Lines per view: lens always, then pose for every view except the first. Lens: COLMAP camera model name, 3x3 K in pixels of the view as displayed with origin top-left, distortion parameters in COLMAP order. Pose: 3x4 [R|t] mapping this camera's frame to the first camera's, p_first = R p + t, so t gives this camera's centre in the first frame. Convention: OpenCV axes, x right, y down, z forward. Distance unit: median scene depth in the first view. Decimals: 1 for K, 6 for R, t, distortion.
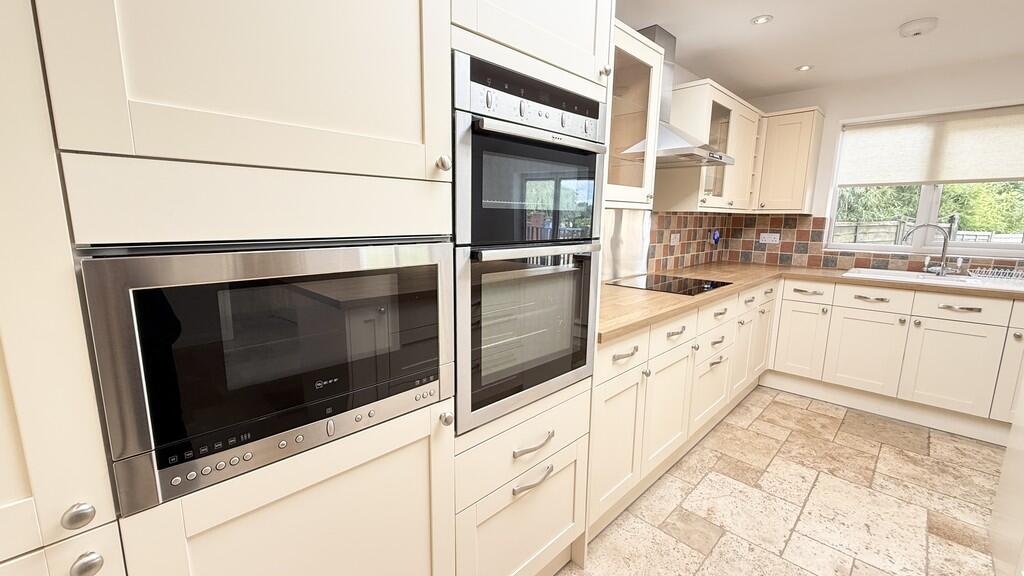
lens RADIAL K [[420.2, 0, 512.0], [0, 420.2, 288.0], [0, 0, 1]] dist [0.000675, -0.000065]
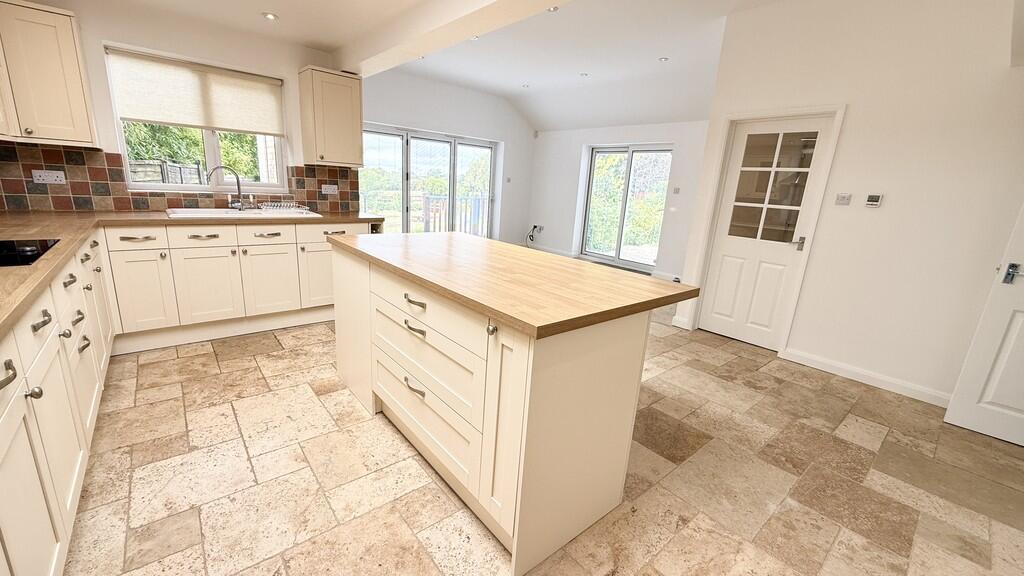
lens RADIAL K [[405.2, 0, 512.0], [0, 405.2, 288.0], [0, 0, 1]] dist [-0.001716, -0.000149]
pose [[0.088709, -0.253830, 0.963172, -0.100398], [0.106071, 0.963893, 0.244251, -0.016516], [-0.990394, 0.080497, 0.112430, 0.115580]]
